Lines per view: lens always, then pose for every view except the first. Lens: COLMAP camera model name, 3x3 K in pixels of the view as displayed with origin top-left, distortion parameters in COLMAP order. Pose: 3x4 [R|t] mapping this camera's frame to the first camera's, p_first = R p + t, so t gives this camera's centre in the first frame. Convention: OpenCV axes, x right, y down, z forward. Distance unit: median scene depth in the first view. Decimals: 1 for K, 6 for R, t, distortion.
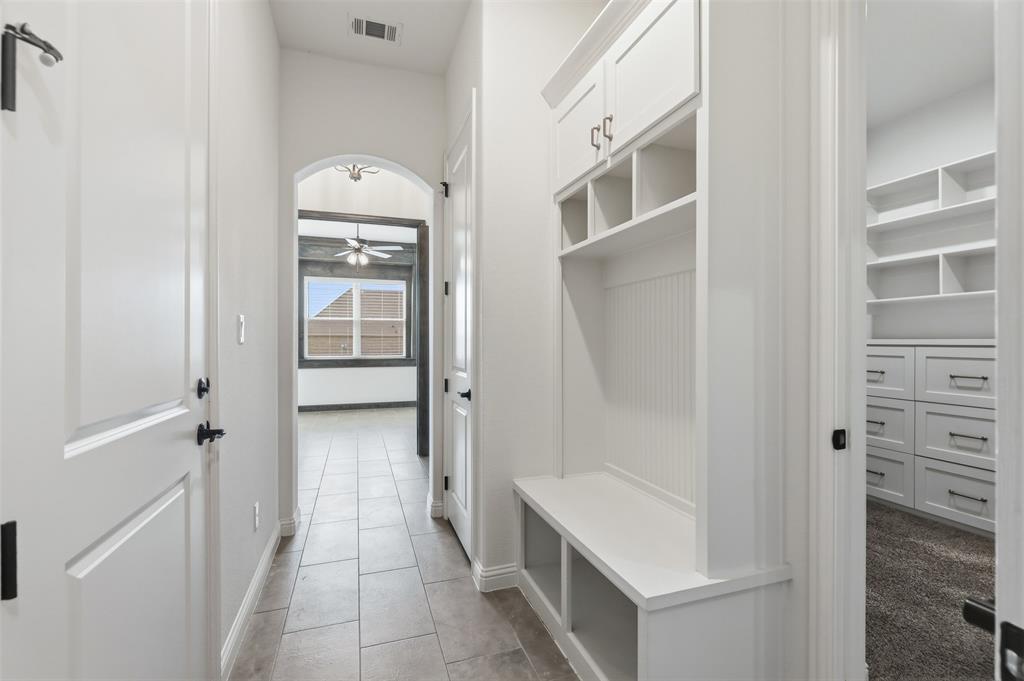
lens RADIAL K [[461.7, 0, 517.1], [0, 461.7, 339.7], [0, 0, 1]] dist [-0.001504, -0.000073]
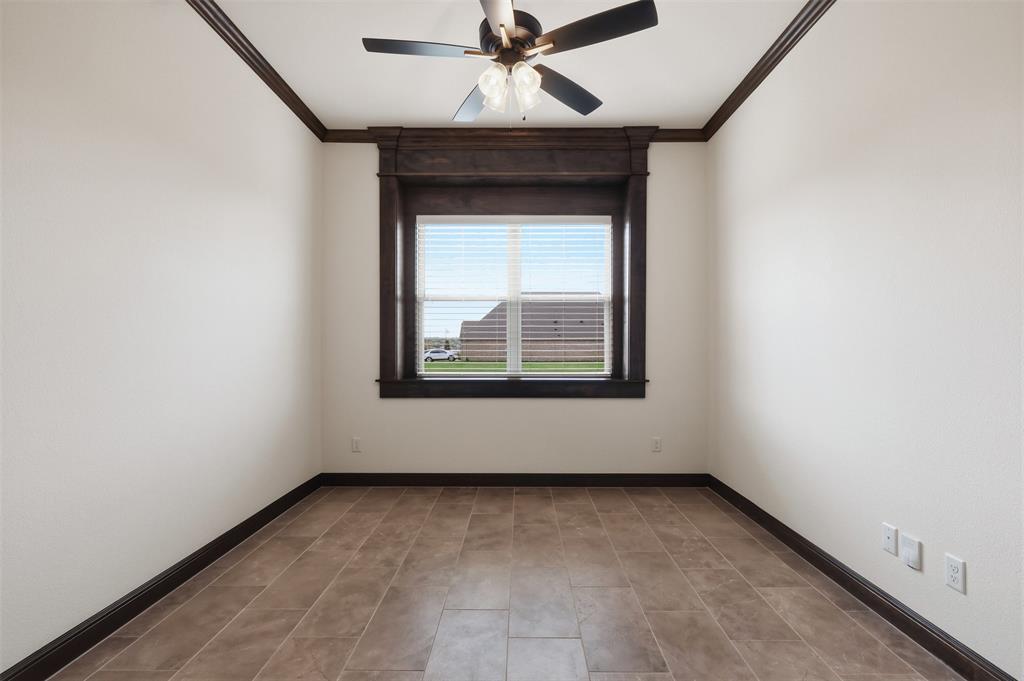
lens RADIAL K [[461.7, 0, 517.1], [0, 461.7, 339.7], [0, 0, 1]] dist [-0.001504, -0.000073]
pose [[0.940644, -0.005154, -0.339355, -0.178616], [0.002745, 0.999968, -0.007577, 0.005010], [0.339383, 0.006196, 0.940628, 0.540598]]
